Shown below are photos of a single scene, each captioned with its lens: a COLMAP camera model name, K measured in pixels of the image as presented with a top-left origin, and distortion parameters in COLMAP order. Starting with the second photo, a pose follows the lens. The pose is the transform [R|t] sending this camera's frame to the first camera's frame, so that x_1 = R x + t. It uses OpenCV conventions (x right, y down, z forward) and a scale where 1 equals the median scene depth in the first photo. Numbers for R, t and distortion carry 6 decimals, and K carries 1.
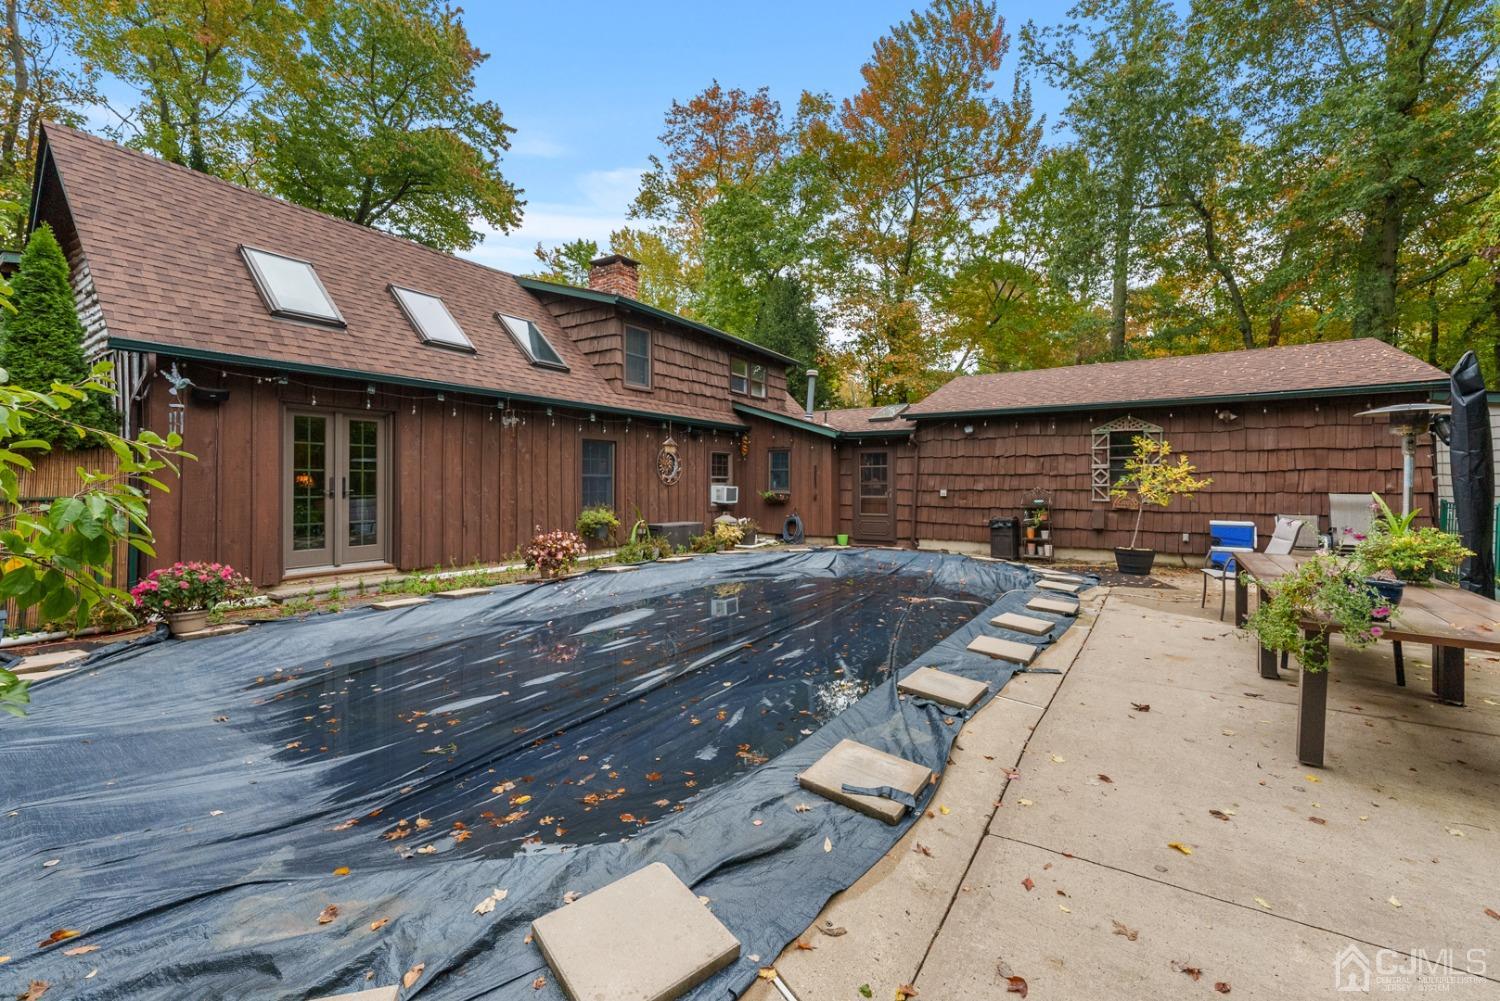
lens RADIAL K [[603.4, 0, 750.0], [0, 603.4, 500.5], [0, 0, 1]] dist [0.000613, -0.000031]
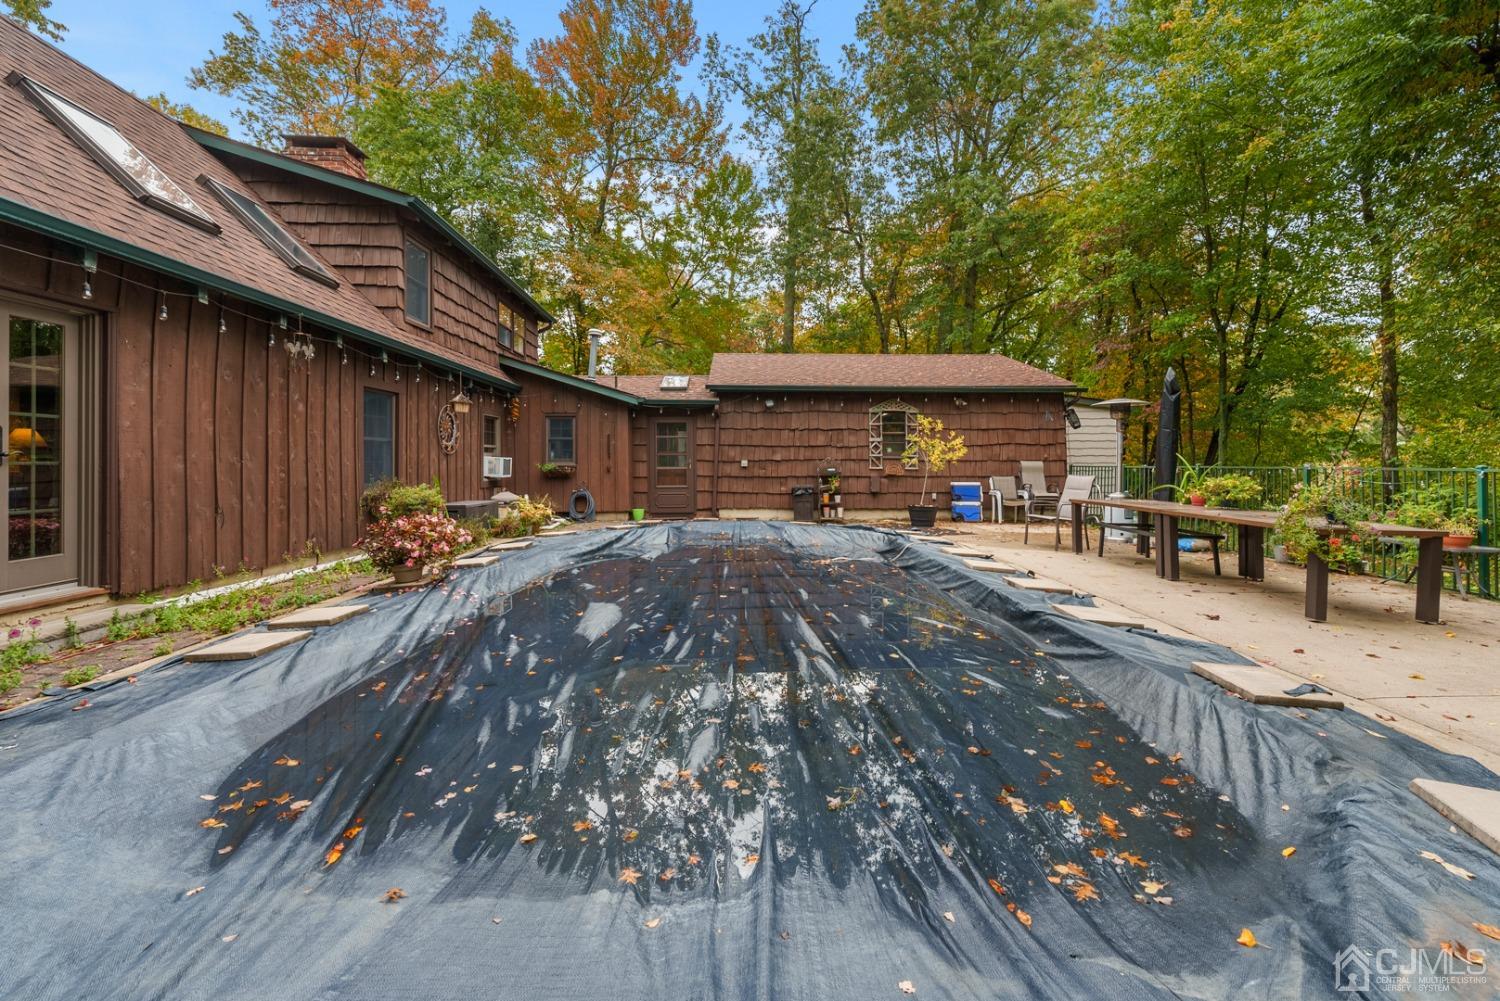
lens RADIAL K [[614.9, 0, 750.2], [0, 614.9, 482.4], [0, 0, 1]] dist [-0.012369, -0.000419]
pose [[0.816615, -0.020341, 0.576824, -0.271272], [0.017308, 0.999792, 0.010754, 0.008718], [-0.576923, 0.001202, 0.816798, 0.128548]]
